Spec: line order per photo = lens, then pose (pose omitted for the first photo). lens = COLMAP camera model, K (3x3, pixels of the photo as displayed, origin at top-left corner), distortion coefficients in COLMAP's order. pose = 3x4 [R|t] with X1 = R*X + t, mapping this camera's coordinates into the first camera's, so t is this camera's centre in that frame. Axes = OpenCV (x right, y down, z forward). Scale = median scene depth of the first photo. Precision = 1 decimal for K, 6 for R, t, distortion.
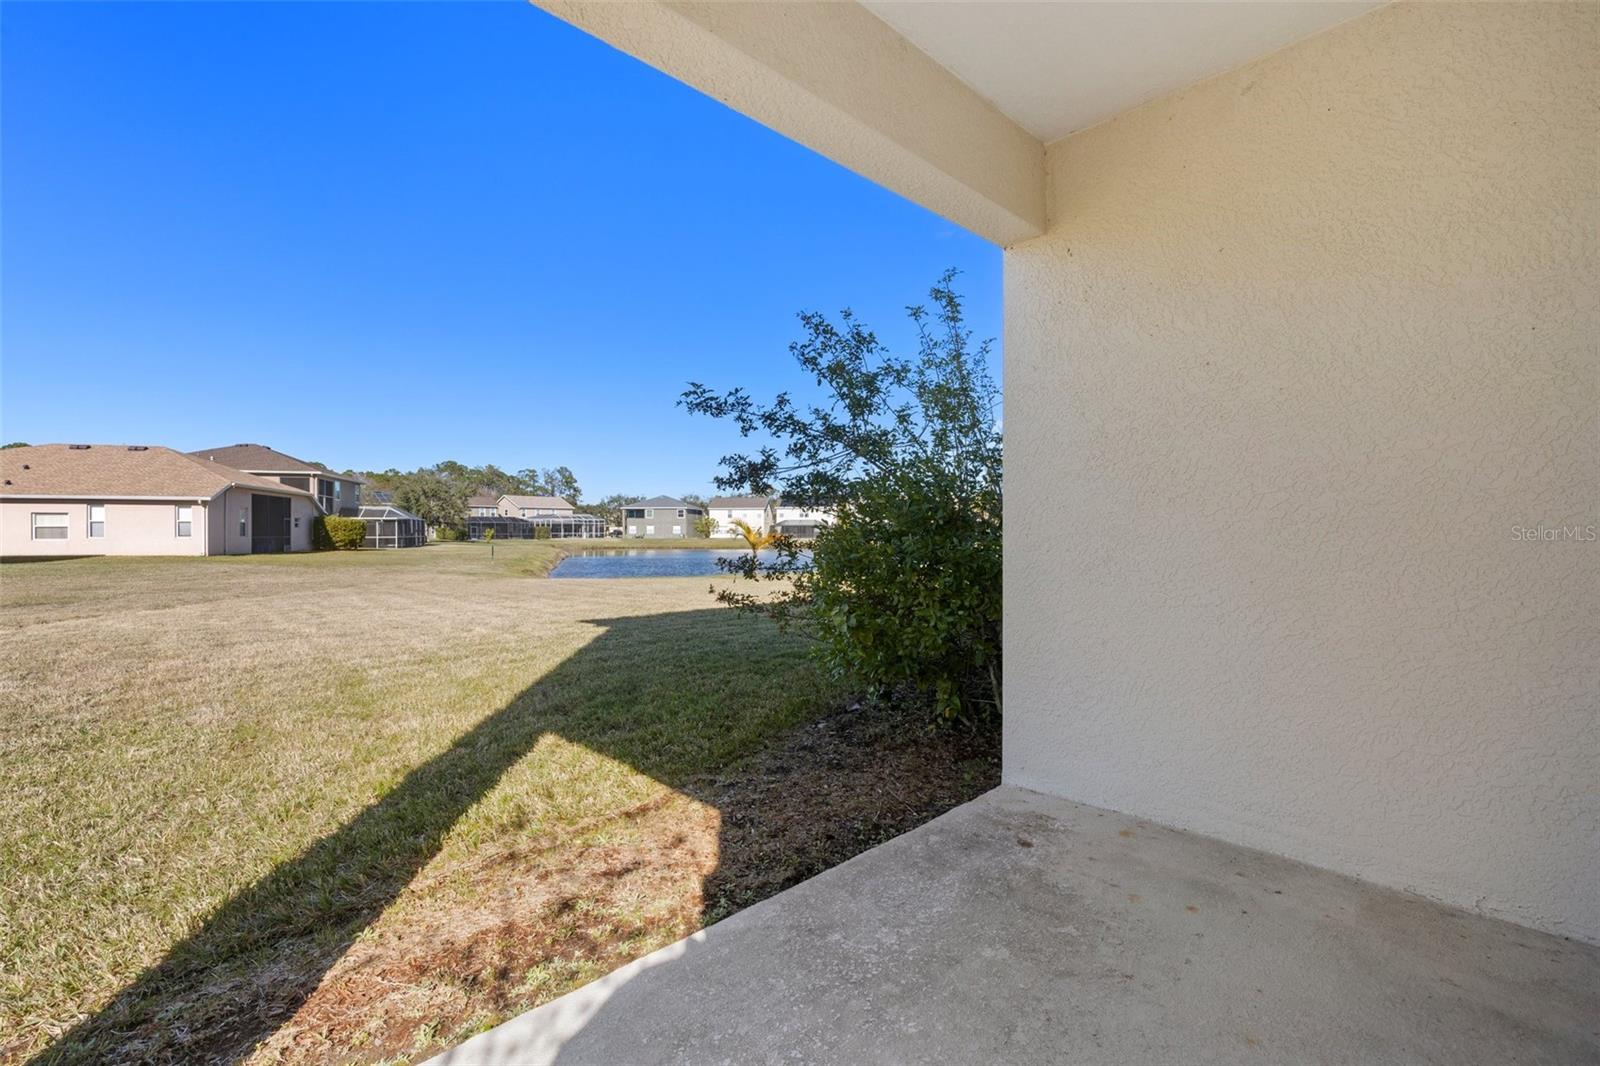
lens RADIAL K [[729.9, 0, 801.3], [0, 729.9, 542.2], [0, 0, 1]] dist [0.002684, -0.000019]
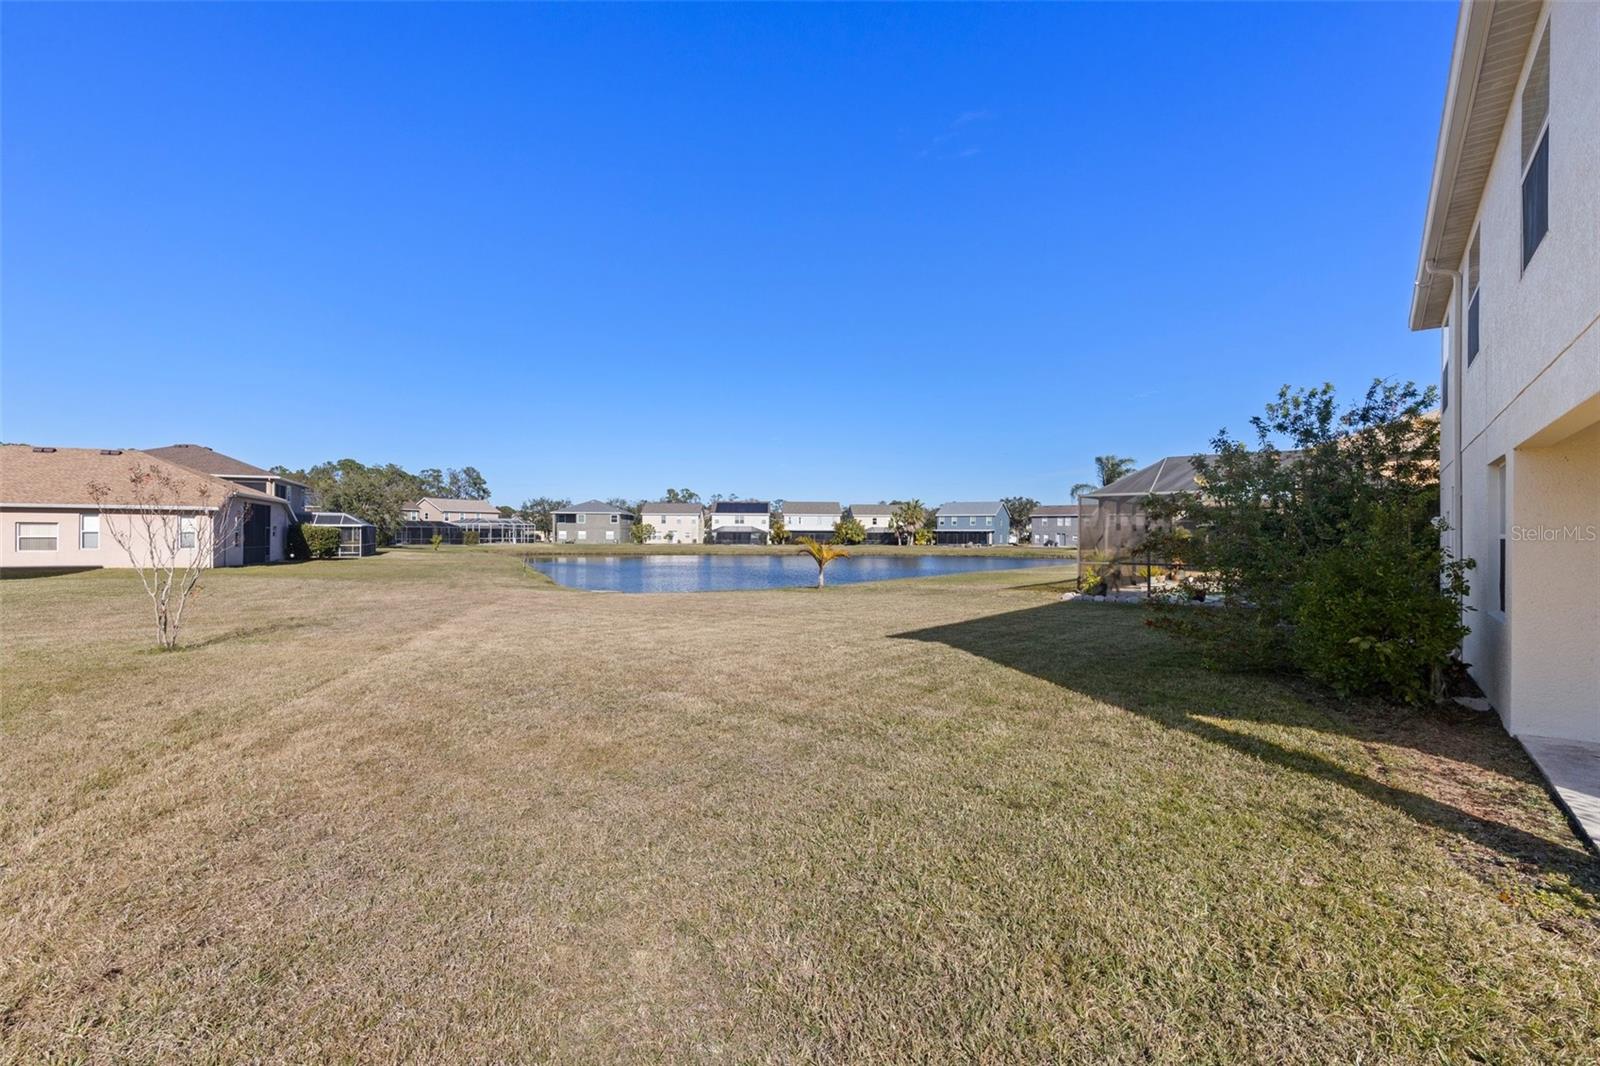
lens RADIAL K [[729.9, 0, 812.4], [0, 729.9, 532.3], [0, 0, 1]] dist [0.002684, -0.000019]
pose [[0.988584, 0.006816, 0.150517, -0.050299], [-0.004093, 0.999822, -0.018395, -0.003878], [-0.150616, 0.017569, 0.988436, -0.020749]]
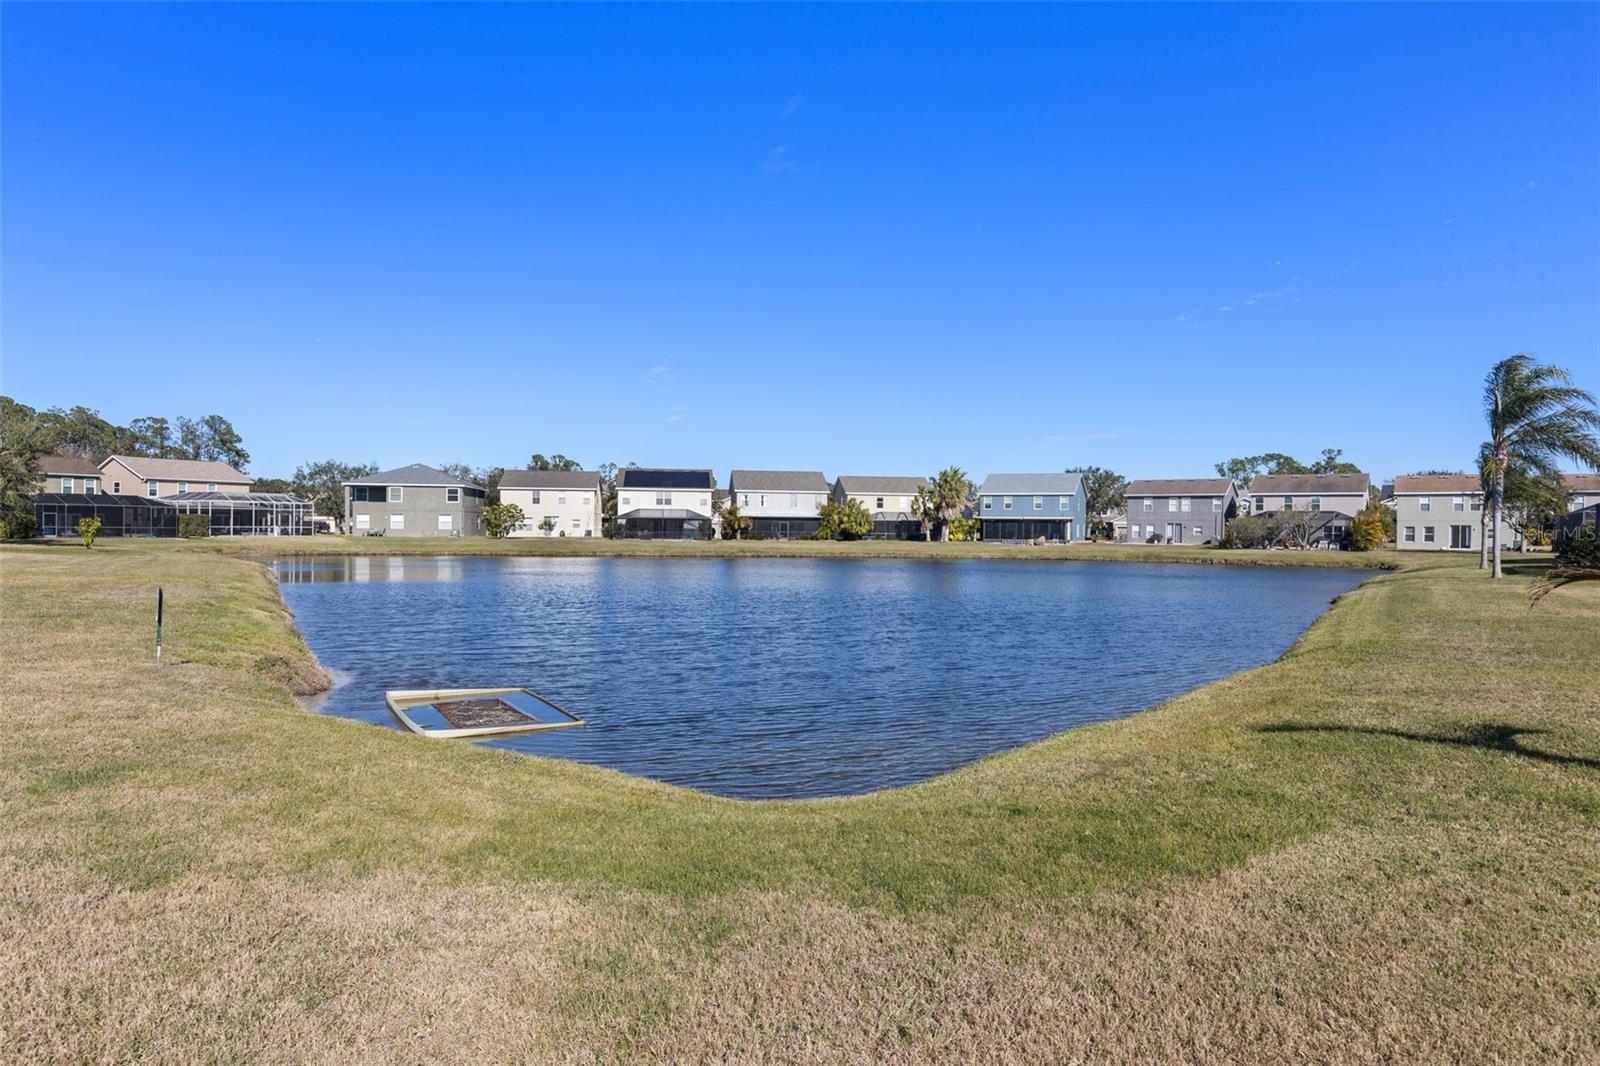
lens RADIAL K [[984.3, 0, 806.5], [0, 984.3, 523.8], [0, 0, 1]] dist [0.004138, -0.005793]
pose [[0.971557, 0.011475, 0.236527, -0.078637], [-0.007461, 0.999813, -0.017860, -0.004074], [-0.236687, 0.015587, 0.971461, 0.166071]]
